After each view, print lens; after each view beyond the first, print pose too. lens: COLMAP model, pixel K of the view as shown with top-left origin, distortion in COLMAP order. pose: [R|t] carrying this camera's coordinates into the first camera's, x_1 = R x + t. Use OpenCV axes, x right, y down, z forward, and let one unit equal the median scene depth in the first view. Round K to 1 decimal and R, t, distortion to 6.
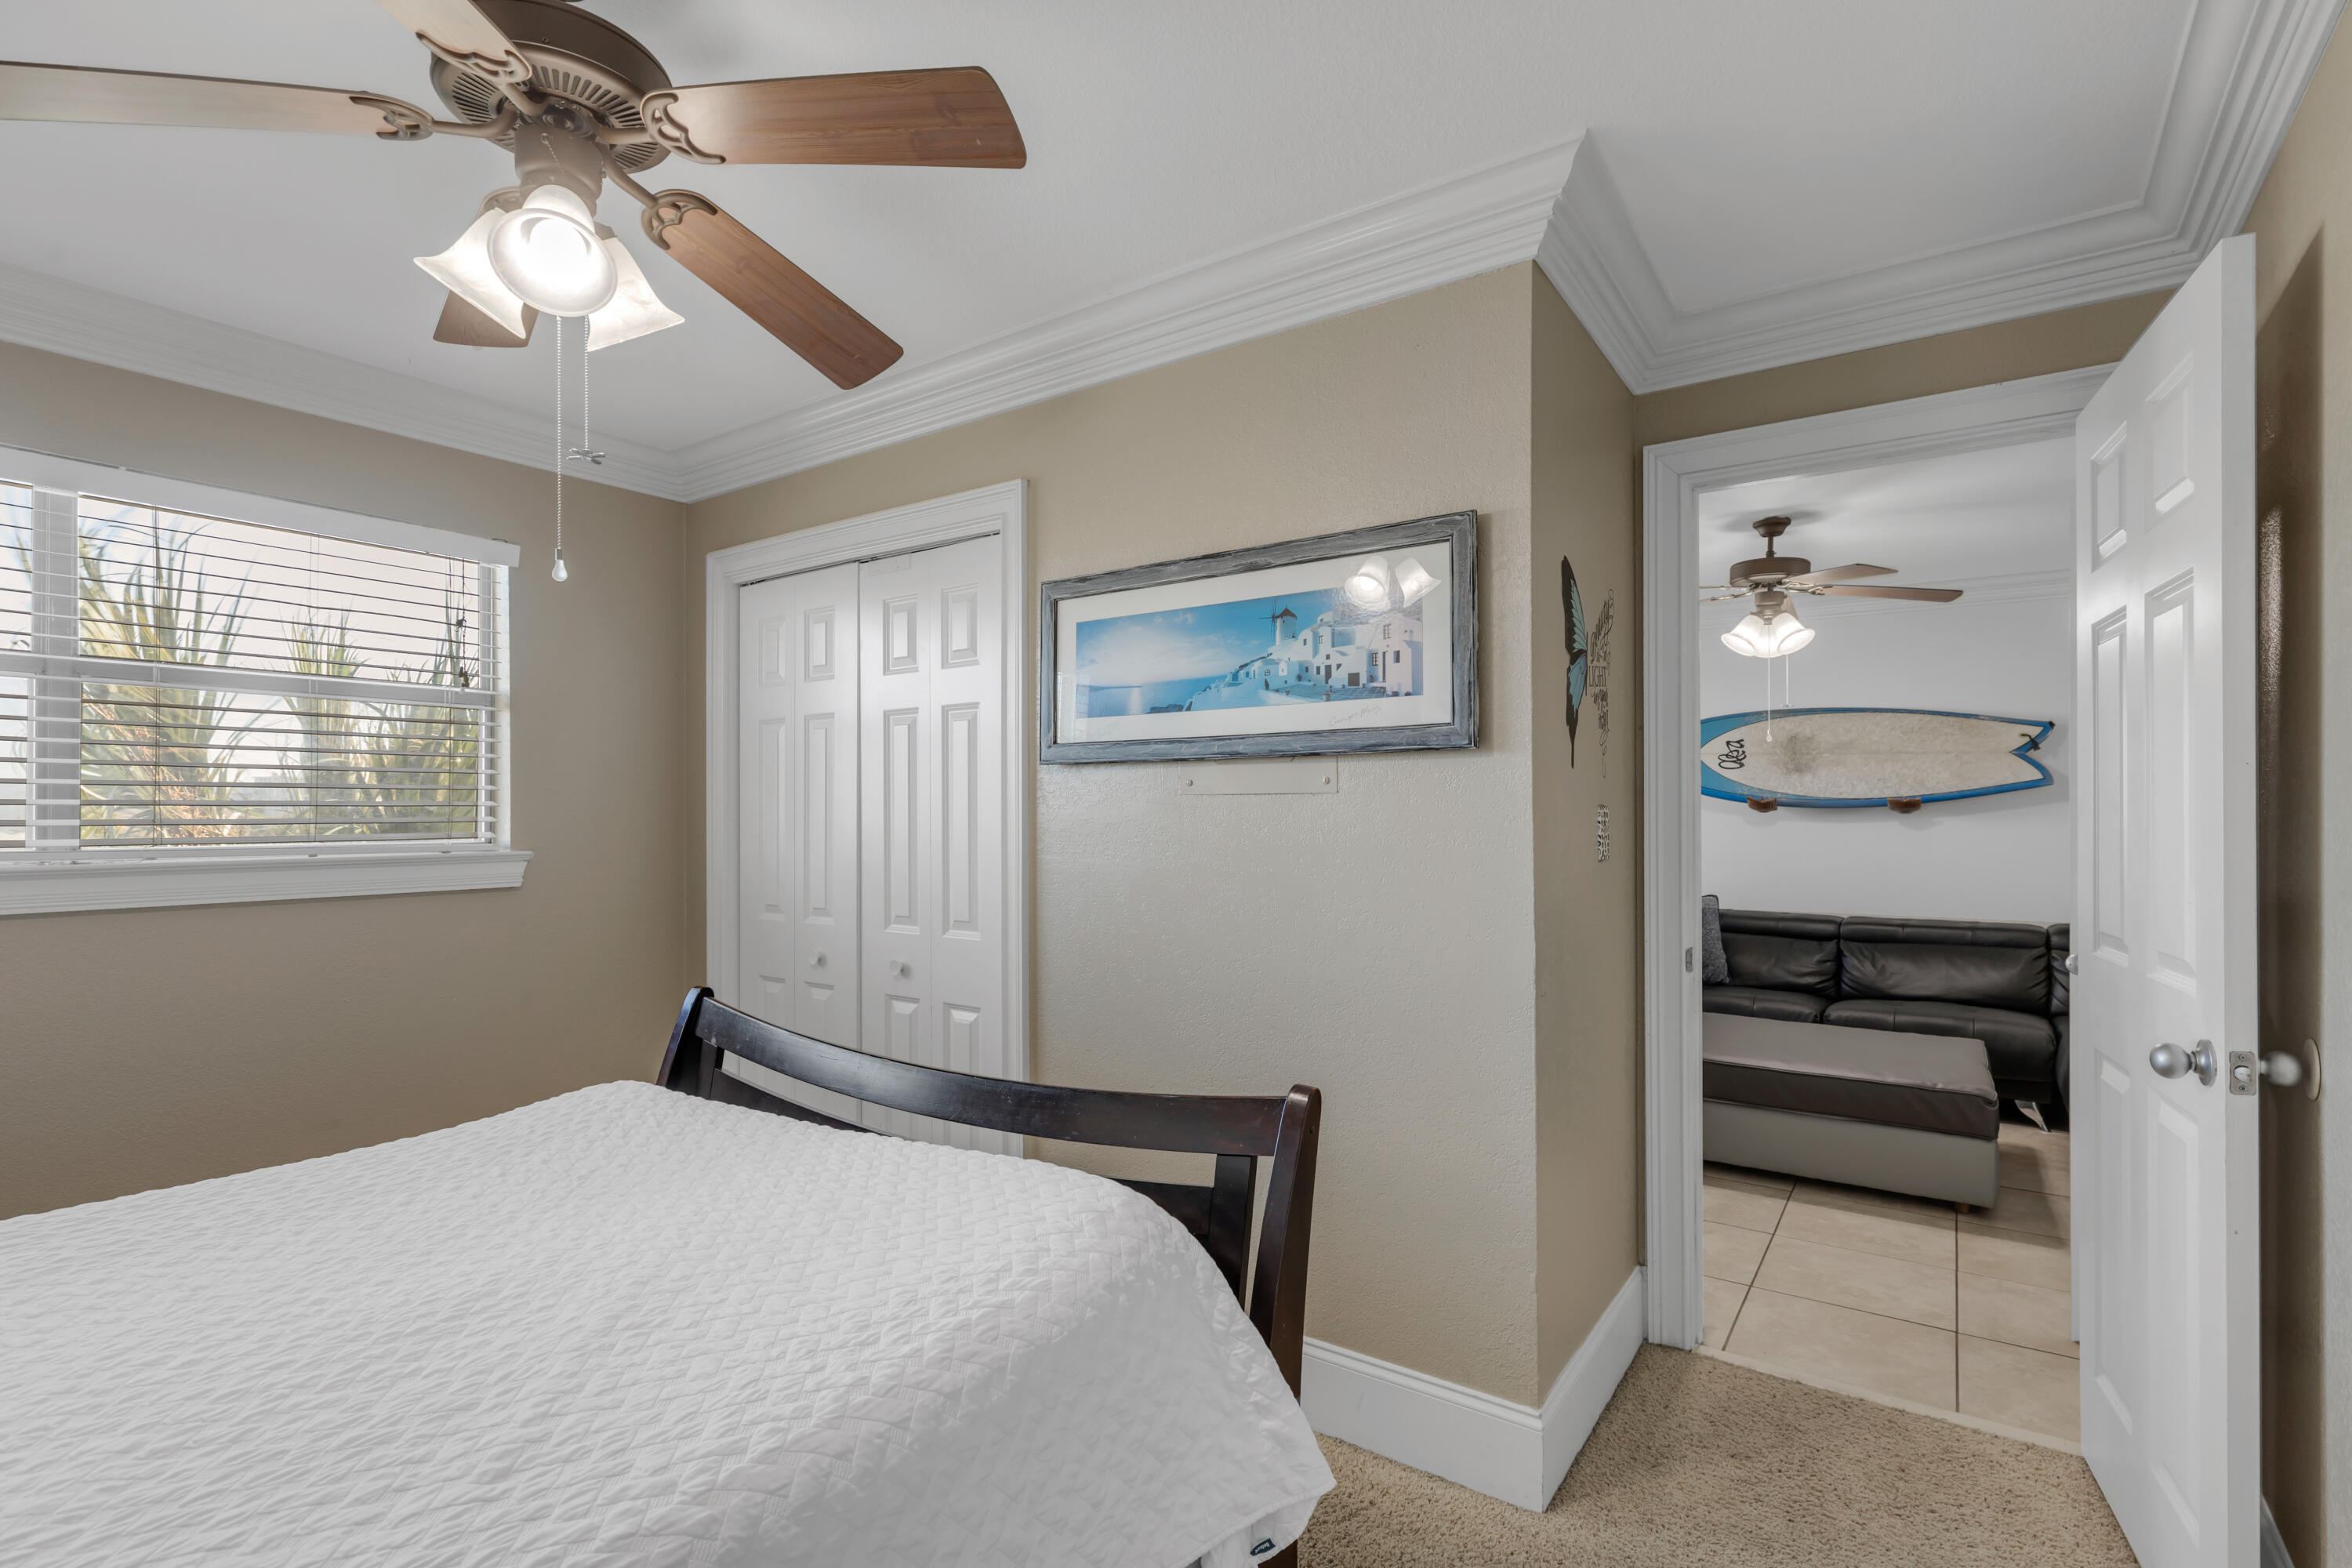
lens RADIAL K [[1110.7, 0, 1211.5], [0, 1110.7, 807.1], [0, 0, 1]] dist [0.000943, 0.000225]
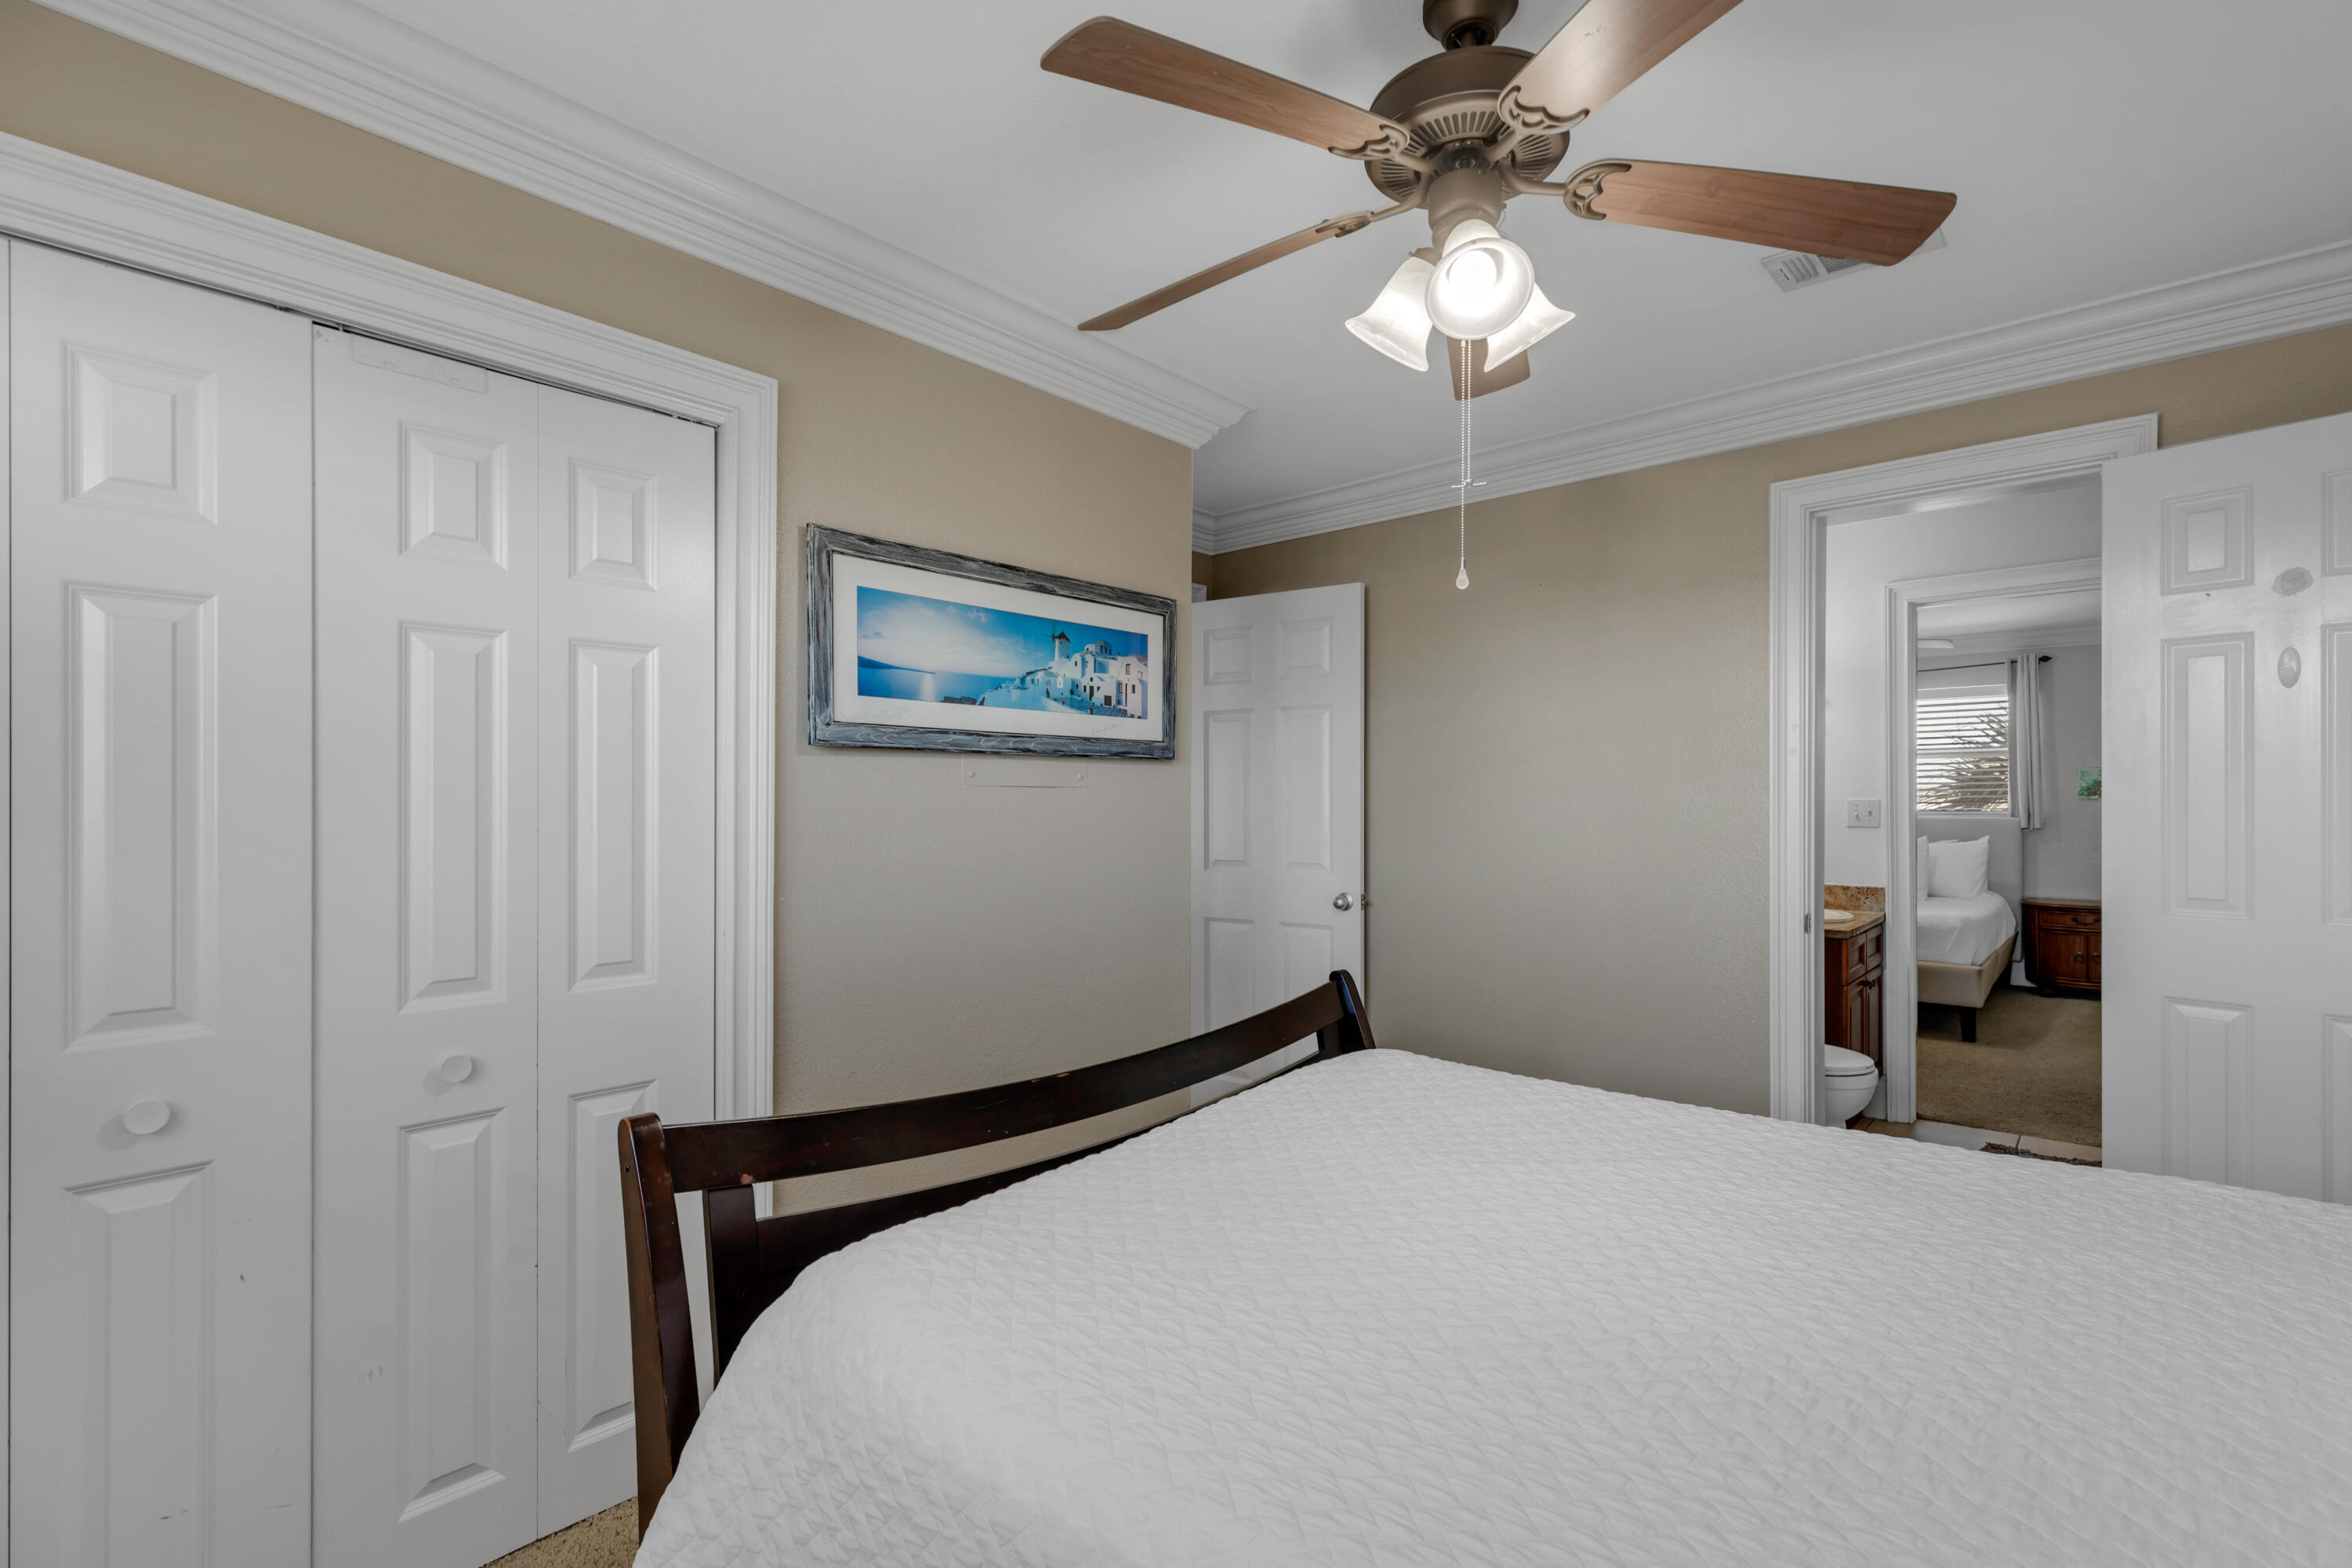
lens RADIAL K [[1077.1, 0, 1187.5], [0, 1077.1, 798.6], [0, 0, 1]] dist [0.001802, 0.000038]
pose [[0.102483, 0.004973, 0.994722, -1.038745], [-0.004222, 0.999981, -0.004564, 0.004724], [-0.994726, -0.003732, 0.102502, 0.724852]]
